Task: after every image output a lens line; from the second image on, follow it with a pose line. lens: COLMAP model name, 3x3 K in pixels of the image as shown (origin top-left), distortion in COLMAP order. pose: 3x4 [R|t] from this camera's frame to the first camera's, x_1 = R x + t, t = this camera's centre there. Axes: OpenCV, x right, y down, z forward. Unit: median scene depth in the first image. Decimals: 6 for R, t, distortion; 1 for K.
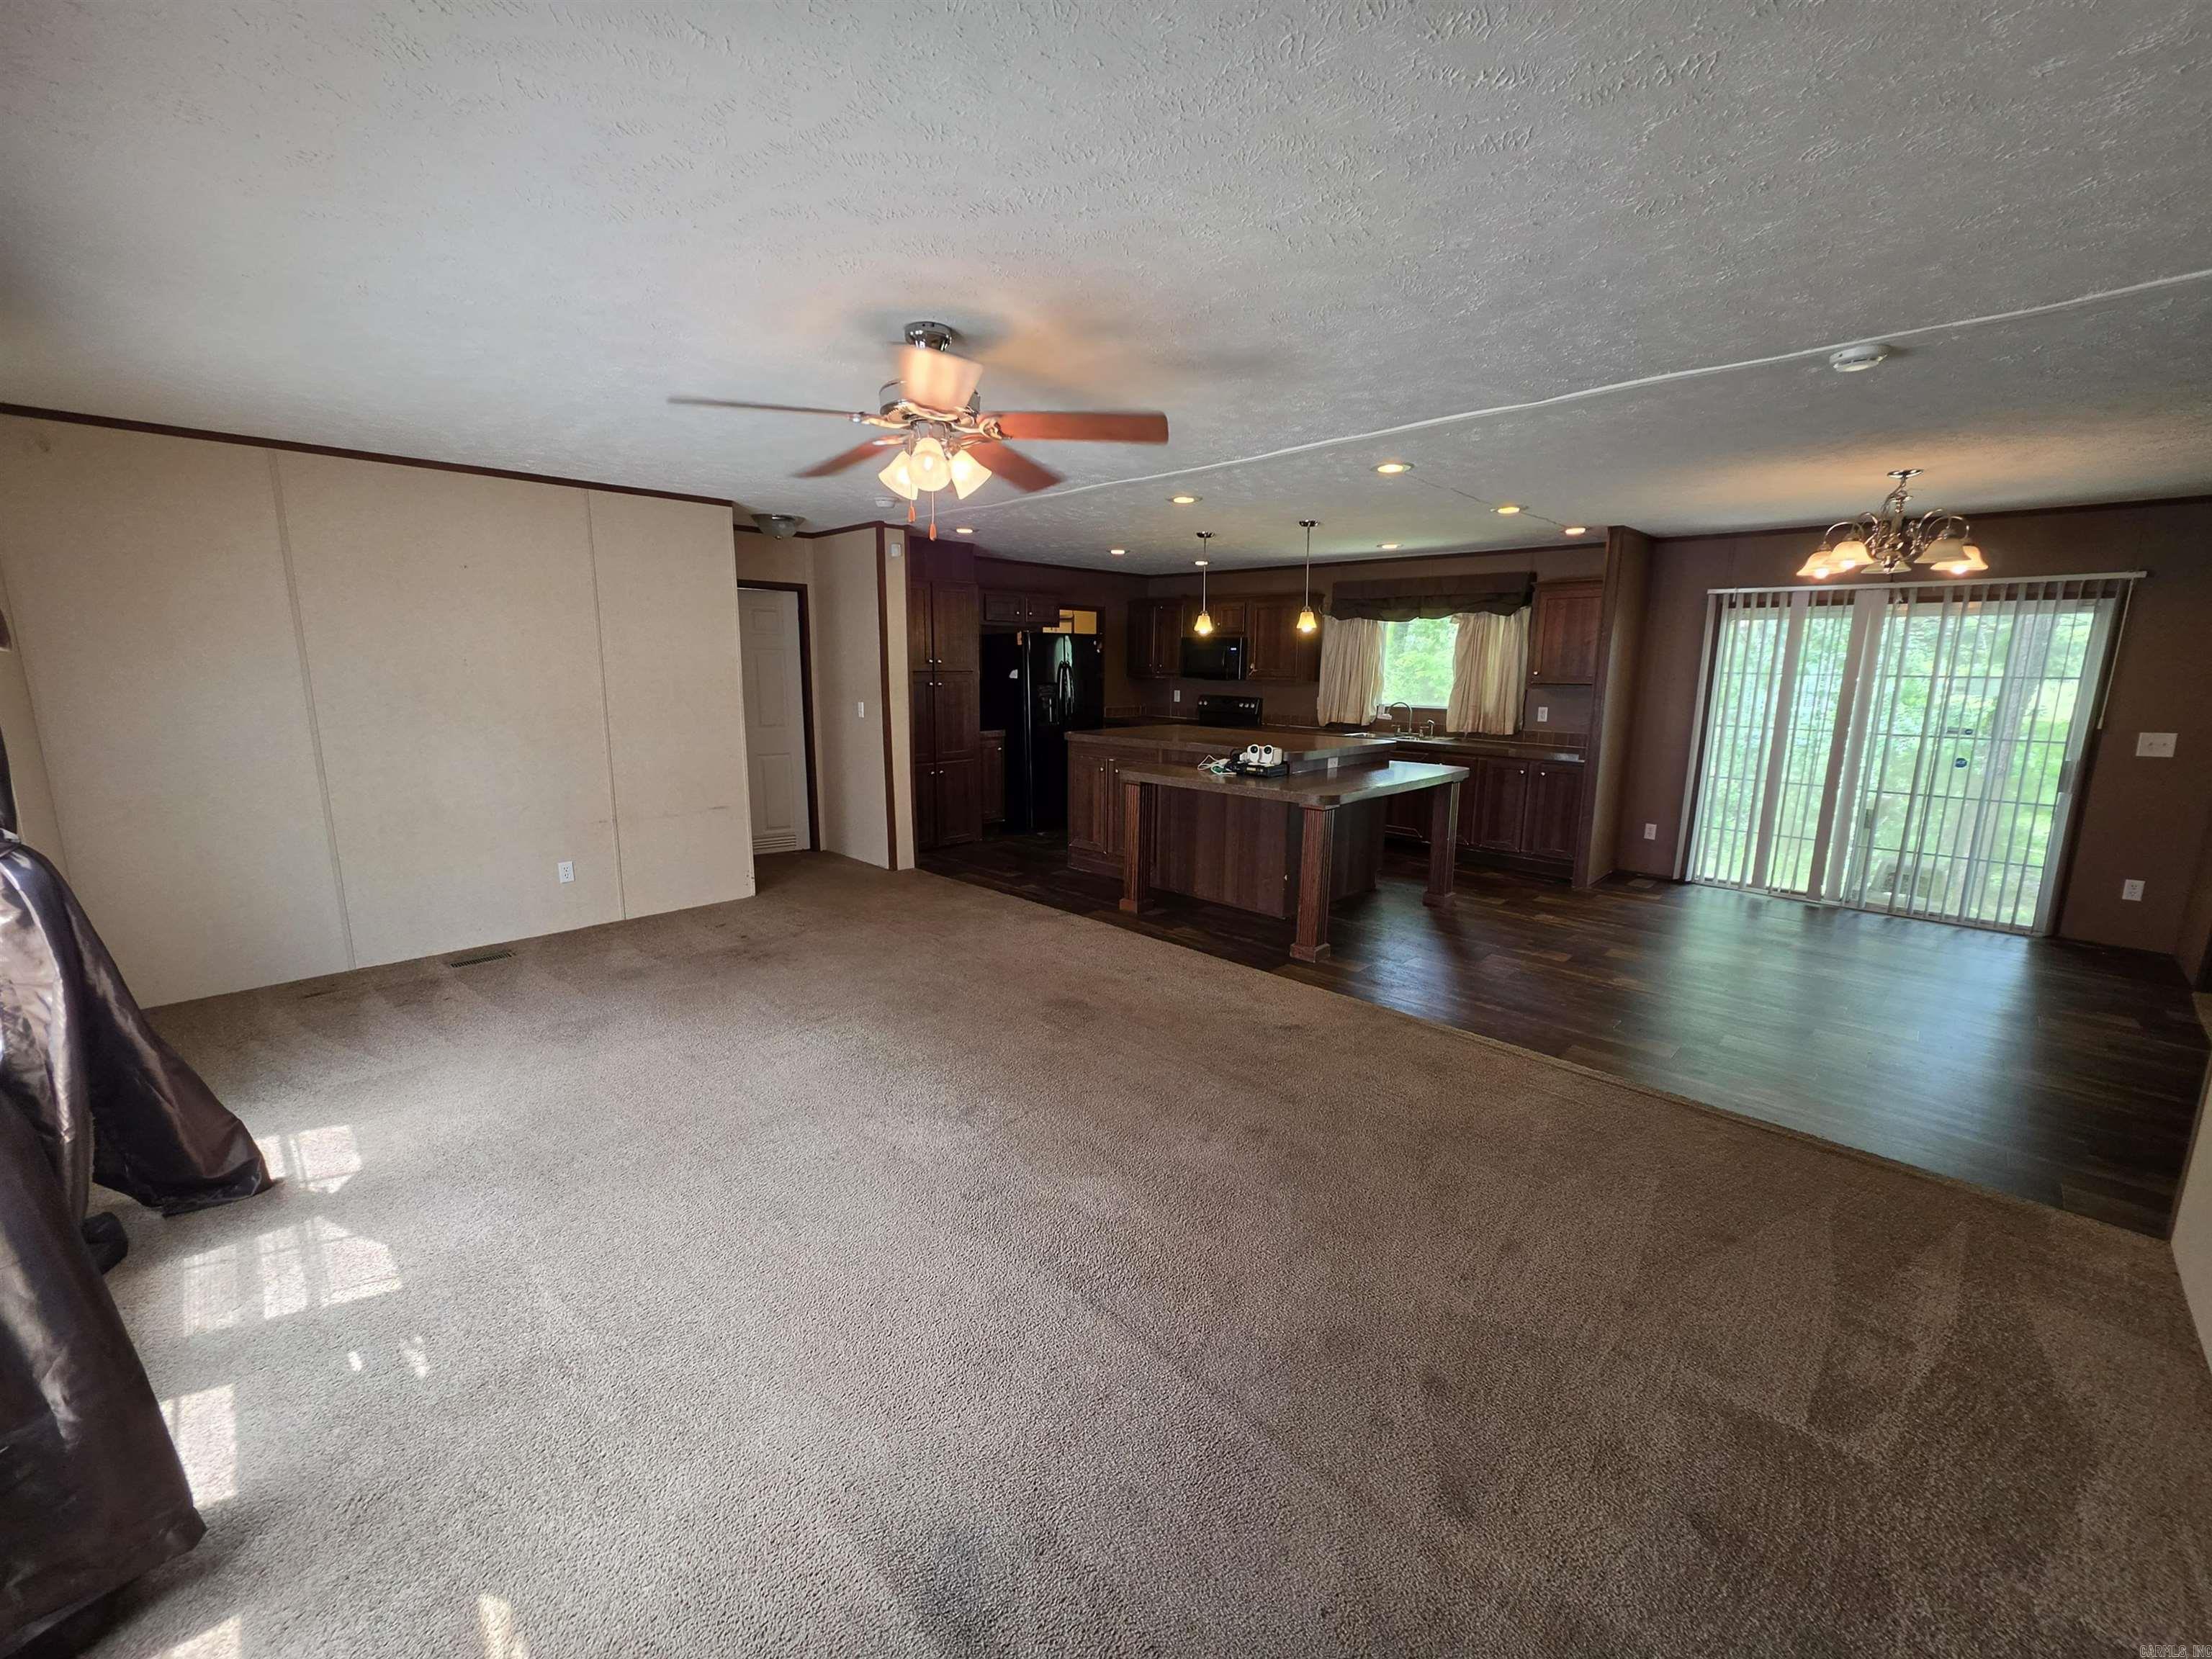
lens RADIAL K [[878.6, 0, 1111.6], [0, 878.6, 813.5], [0, 0, 1]] dist [-0.003840, 0.002238]
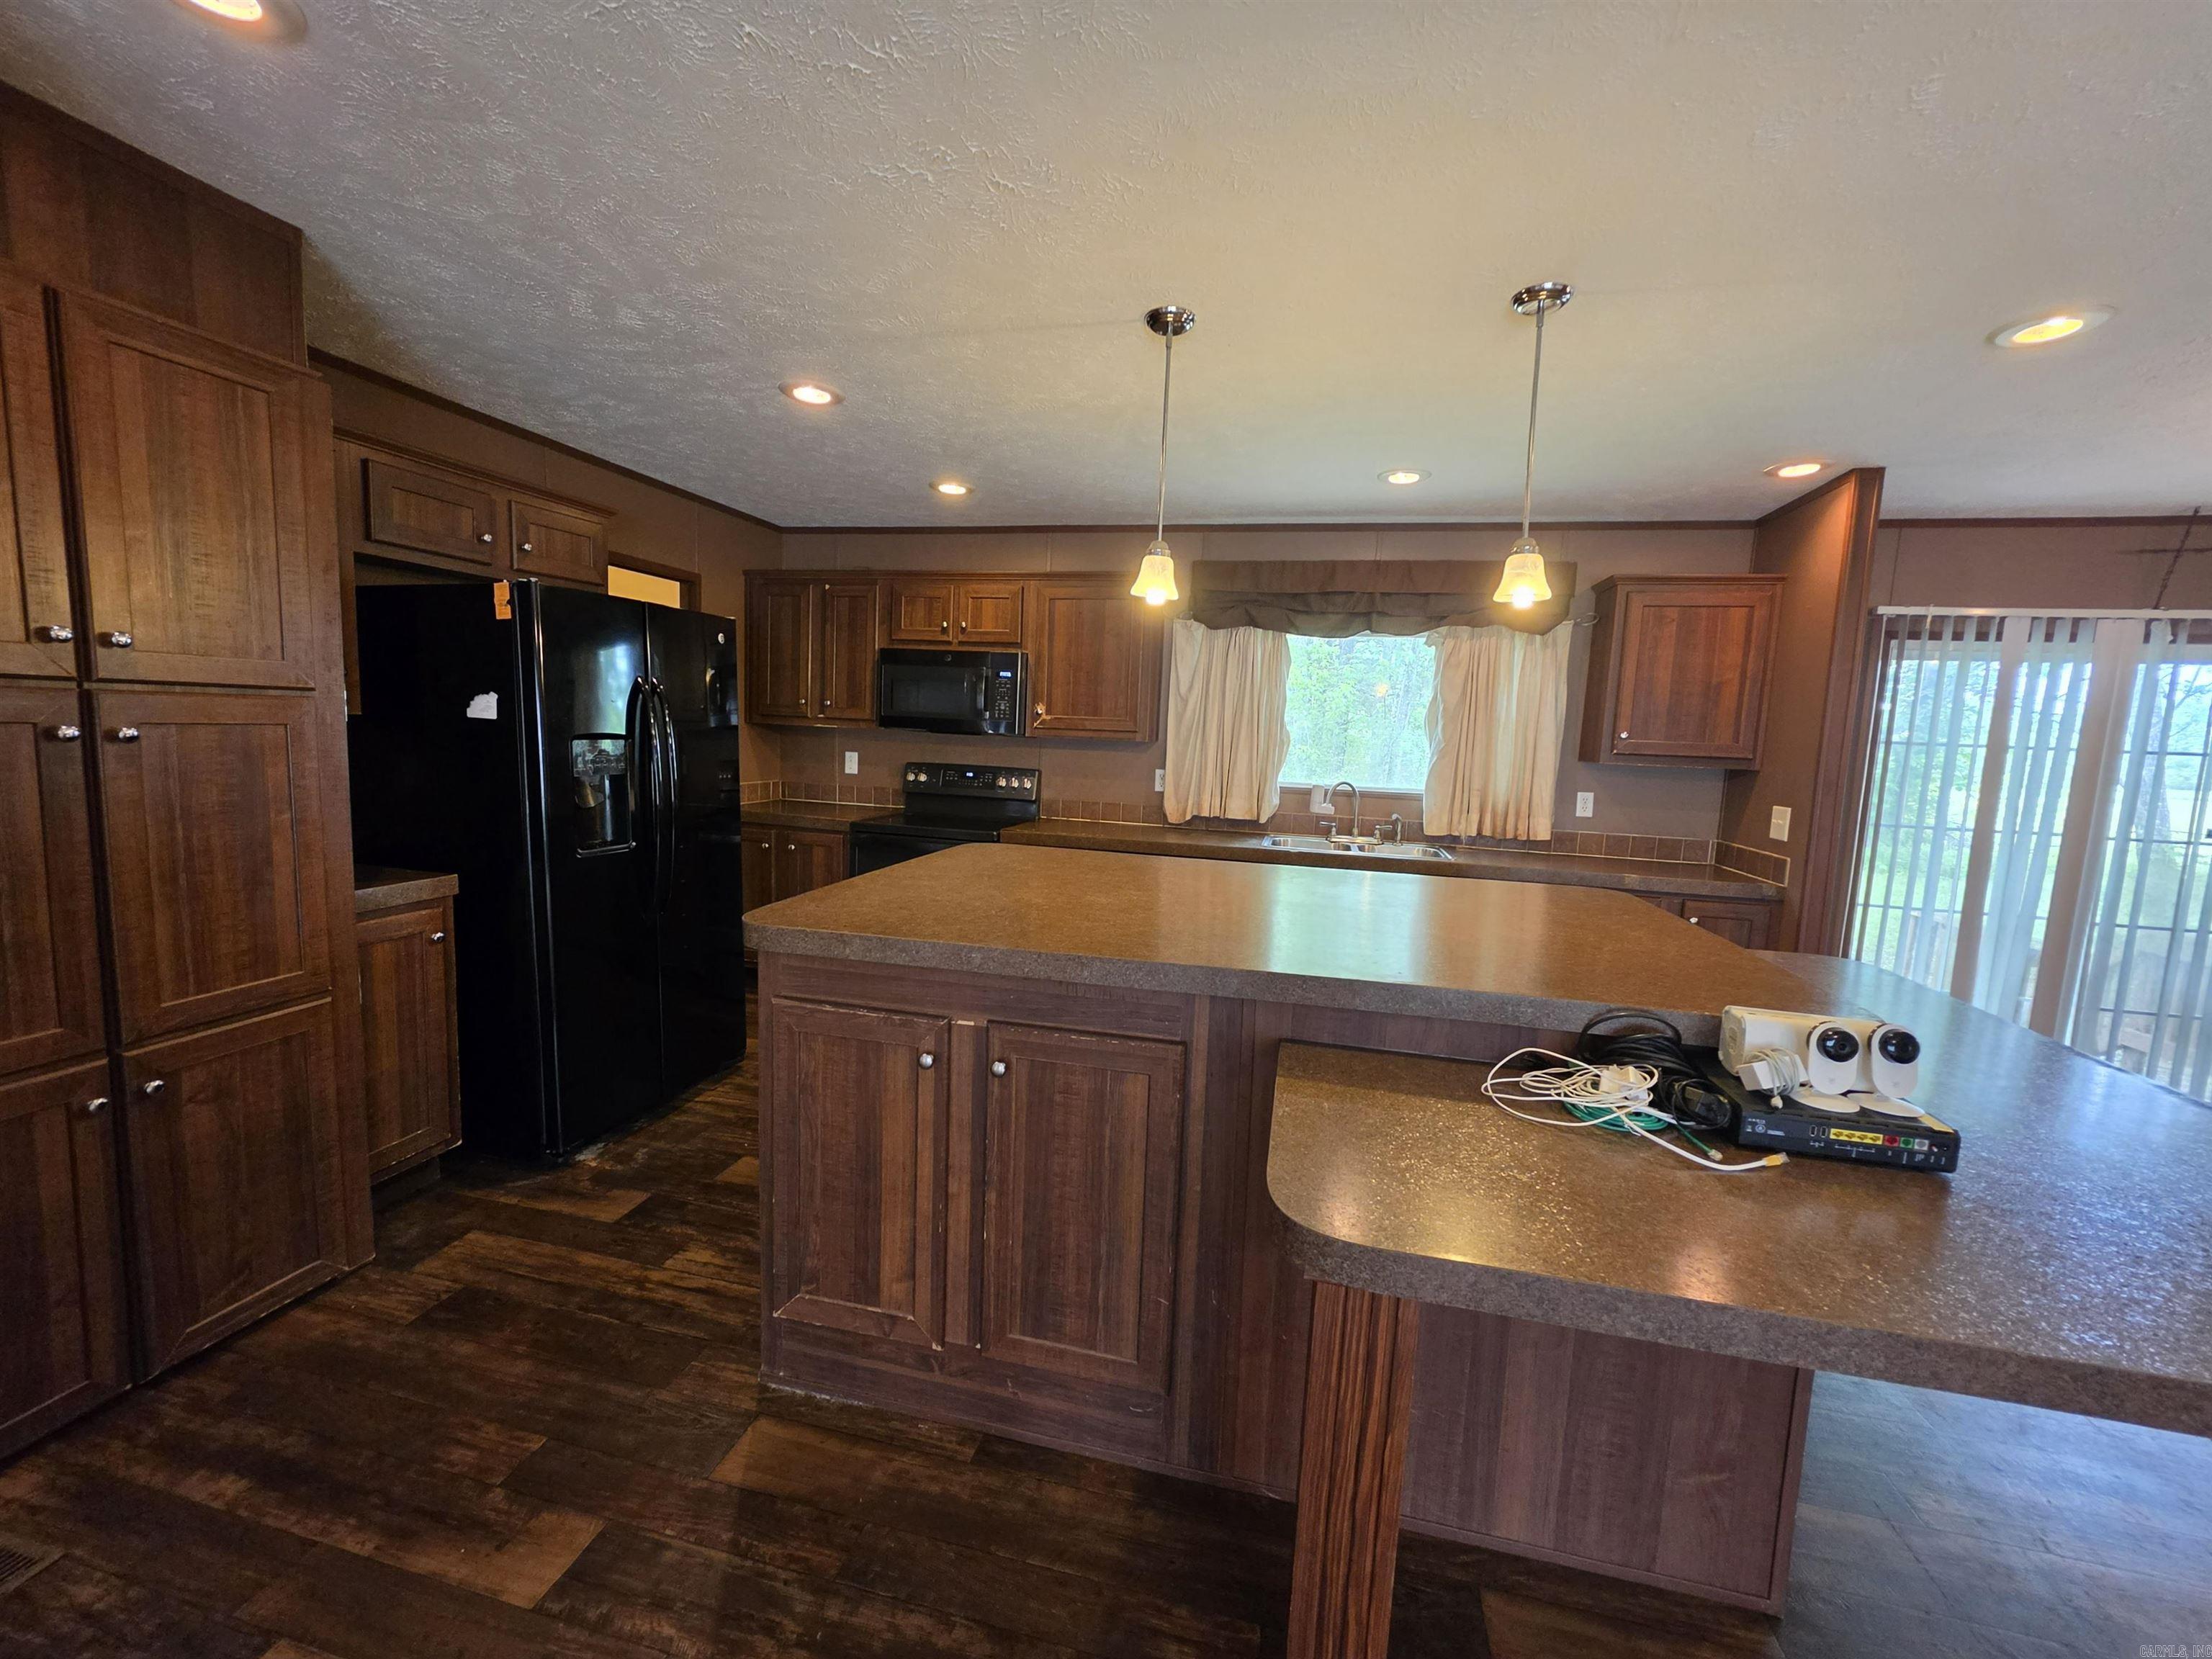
lens RADIAL K [[878.6, 0, 1107.6], [0, 878.6, 819.7], [0, 0, 1]] dist [-0.003840, 0.002238]
pose [[0.854245, -0.030038, 0.519002, -0.083962], [0.056446, 0.997786, -0.035158, -0.091638], [-0.516797, 0.059329, 0.854049, 0.603216]]
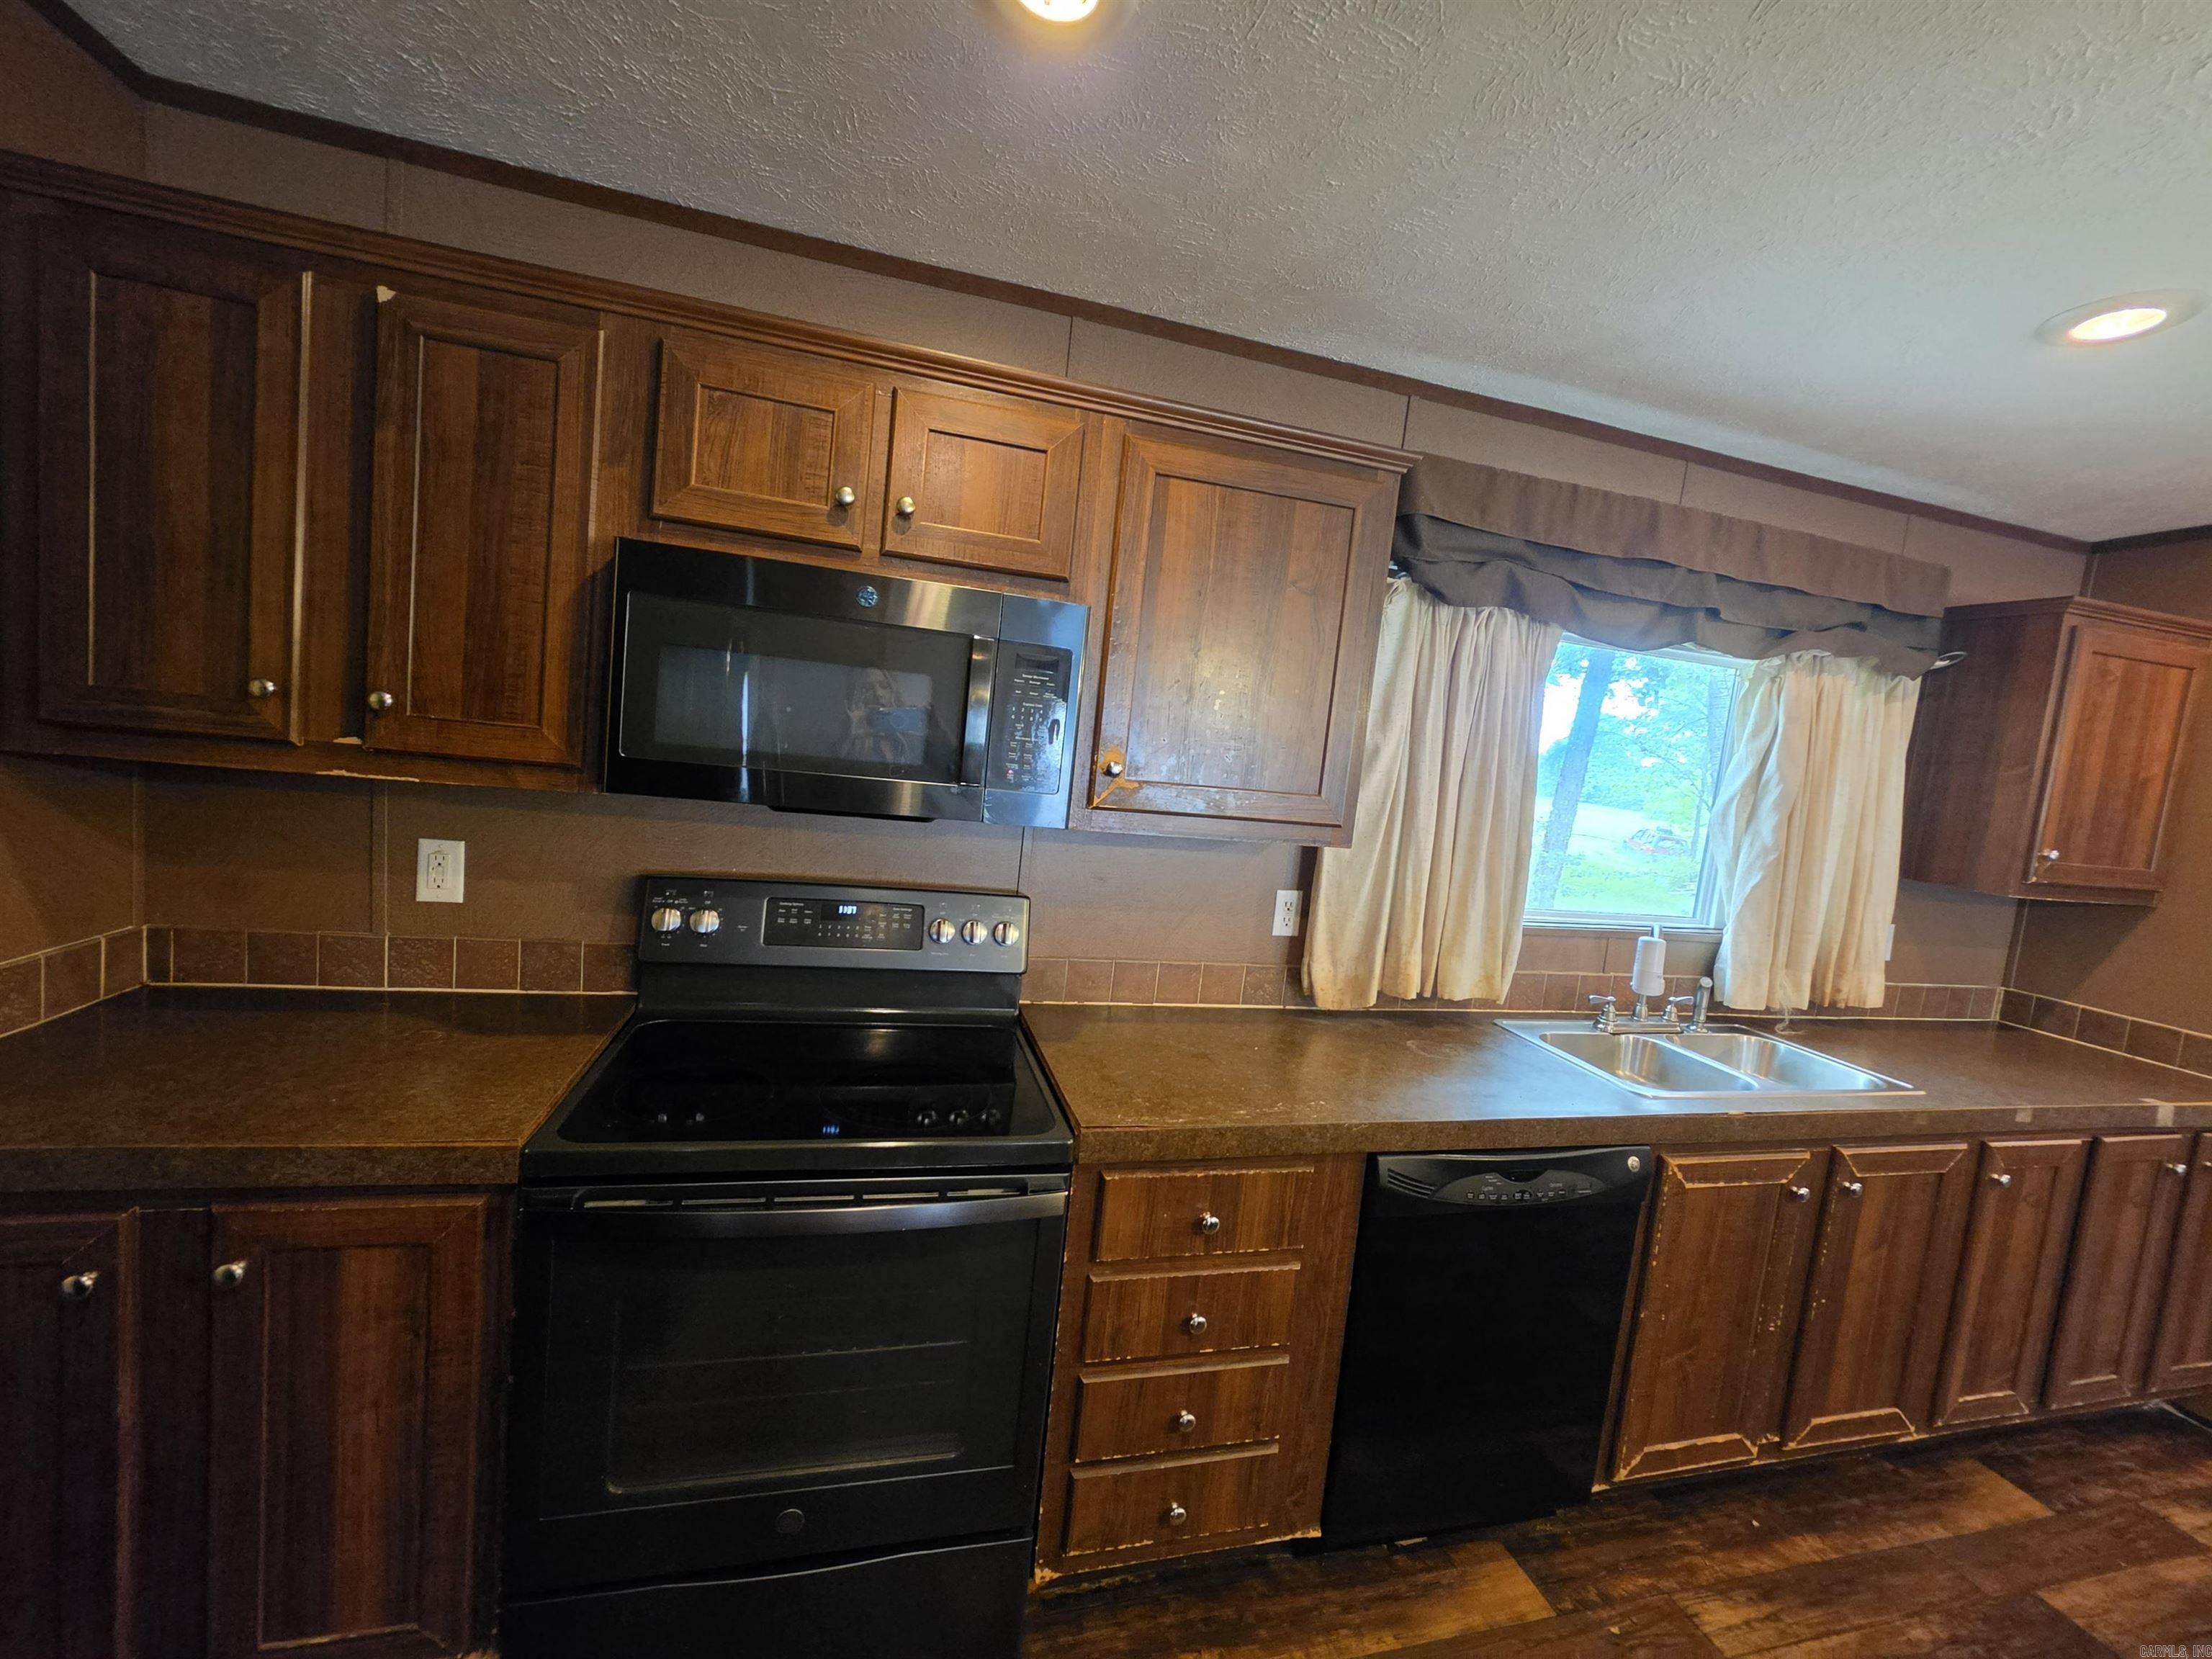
lens RADIAL K [[878.6, 0, 1106.0], [0, 878.6, 820.5], [0, 0, 1]] dist [-0.003840, 0.002238]
pose [[0.503319, -0.035579, 0.863368, -0.012049], [0.055740, 0.998408, 0.008649, -0.173304], [-0.862301, 0.043770, 0.504501, 1.002484]]
